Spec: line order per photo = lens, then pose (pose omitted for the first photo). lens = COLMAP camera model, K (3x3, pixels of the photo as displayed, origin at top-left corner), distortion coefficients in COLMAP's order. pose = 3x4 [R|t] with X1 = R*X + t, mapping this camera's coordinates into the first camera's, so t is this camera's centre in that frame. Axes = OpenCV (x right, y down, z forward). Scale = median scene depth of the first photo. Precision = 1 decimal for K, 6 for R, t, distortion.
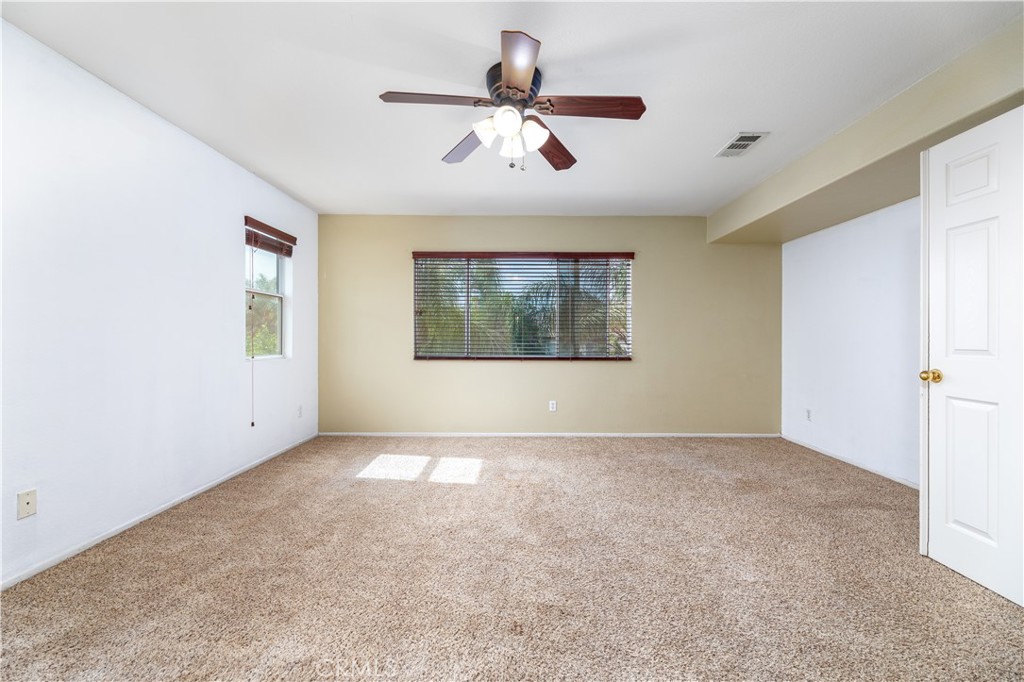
lens RADIAL K [[417.9, 0, 508.9], [0, 417.9, 338.3], [0, 0, 1]] dist [0.000575, 0.000182]
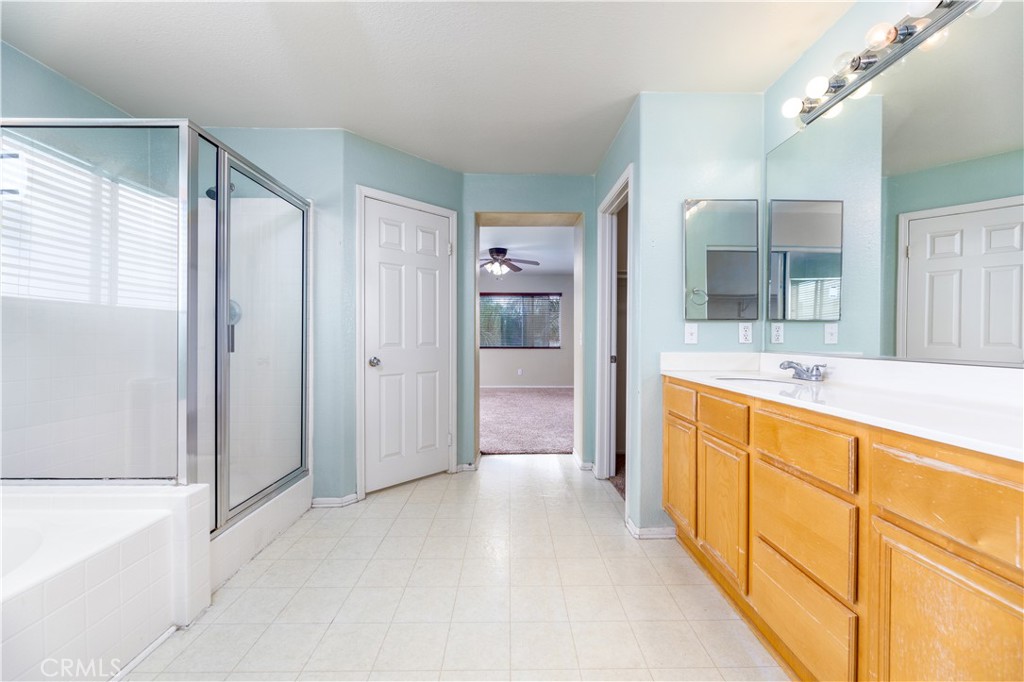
lens RADIAL K [[417.9, 0, 508.9], [0, 417.9, 338.3], [0, 0, 1]] dist [0.000575, 0.000182]
pose [[0.999875, 0.001778, 0.015705, 0.028565], [-0.001892, 0.999972, 0.007198, -0.012805], [-0.015692, -0.007227, 0.999851, -1.227977]]
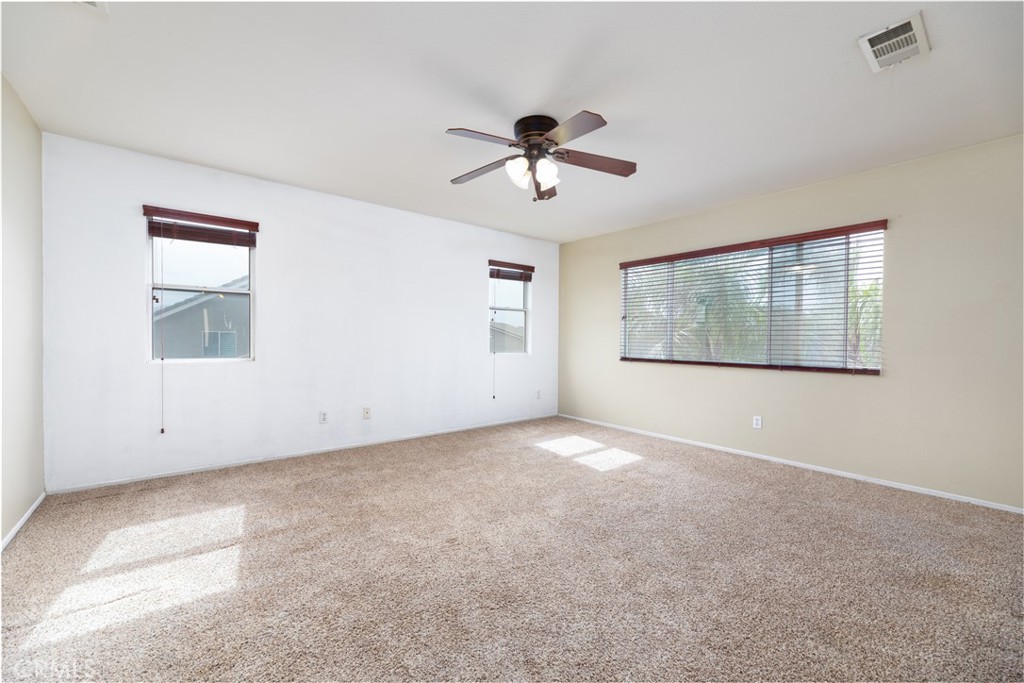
lens RADIAL K [[399.9, 0, 506.4], [0, 399.9, 343.5], [0, 0, 1]] dist [0.001427, 0.000027]
pose [[0.633806, 0.010965, -0.773414, 0.526170], [-0.009691, 0.999934, 0.006235, 0.003039], [0.773431, 0.003543, 0.633870, 0.118676]]
